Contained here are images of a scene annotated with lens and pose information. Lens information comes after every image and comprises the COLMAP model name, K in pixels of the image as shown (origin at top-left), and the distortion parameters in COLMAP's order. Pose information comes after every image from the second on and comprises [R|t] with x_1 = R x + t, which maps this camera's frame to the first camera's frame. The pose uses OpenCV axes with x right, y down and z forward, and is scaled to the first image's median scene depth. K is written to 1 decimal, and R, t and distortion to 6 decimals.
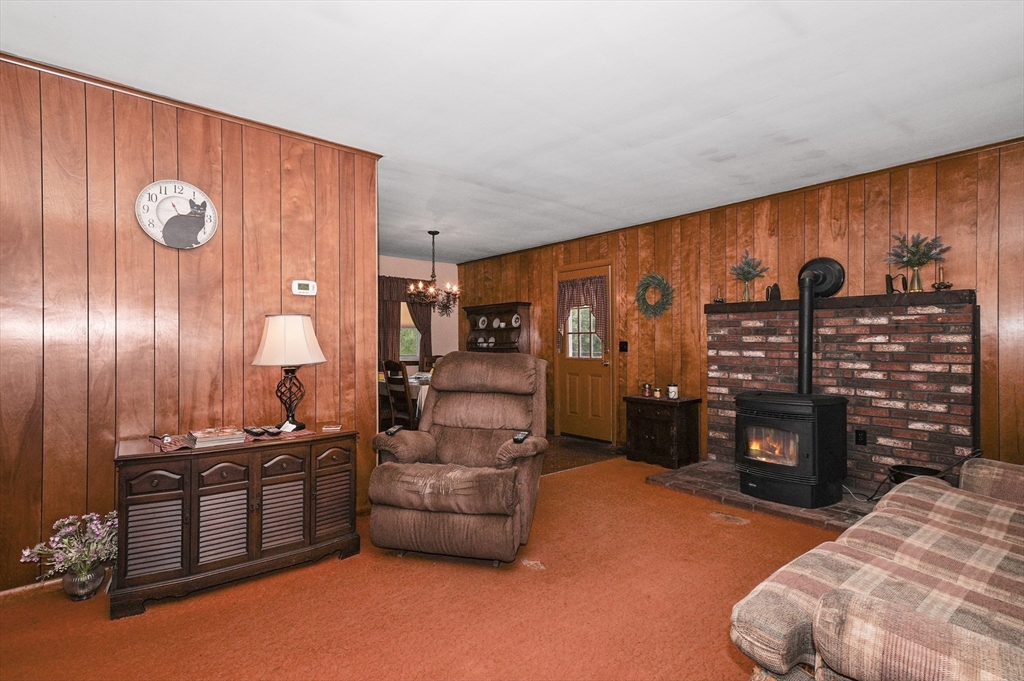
lens RADIAL K [[503.3, 0, 507.0], [0, 503.3, 340.4], [0, 0, 1]] dist [0.011781, 0.011581]
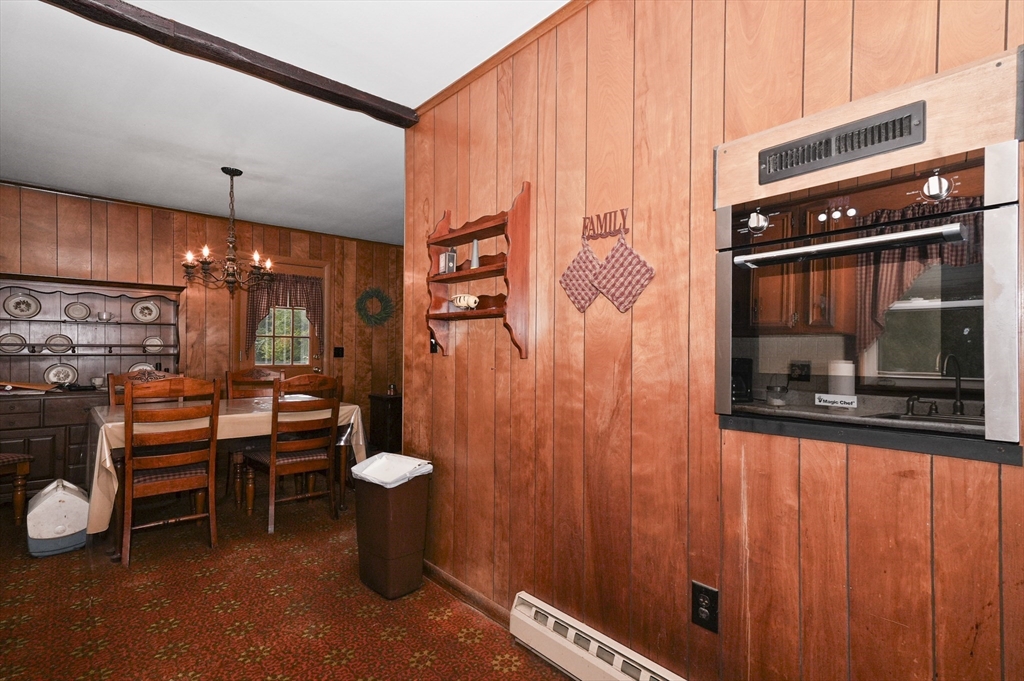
lens RADIAL K [[503.3, 0, 514.4], [0, 503.3, 349.9], [0, 0, 1]] dist [0.011781, 0.011581]
pose [[-0.020447, 0.004562, 0.999781, -0.995341], [-0.012894, 0.999905, -0.004826, 0.010135], [-0.999708, -0.012990, -0.020386, 0.840116]]
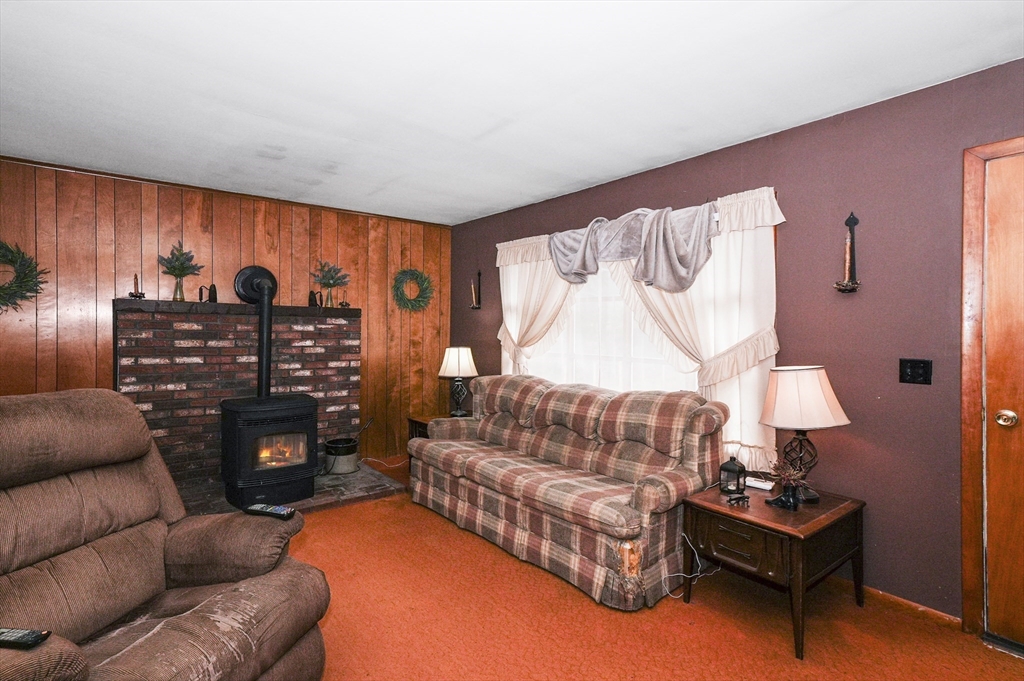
lens RADIAL K [[503.3, 0, 513.8], [0, 503.3, 334.0], [0, 0, 1]] dist [0.011781, 0.011581]
pose [[0.035962, -0.004022, 0.999345, -0.384842], [-0.010131, 0.999939, 0.004389, -0.029187], [-0.999302, -0.010282, 0.035919, 0.391815]]
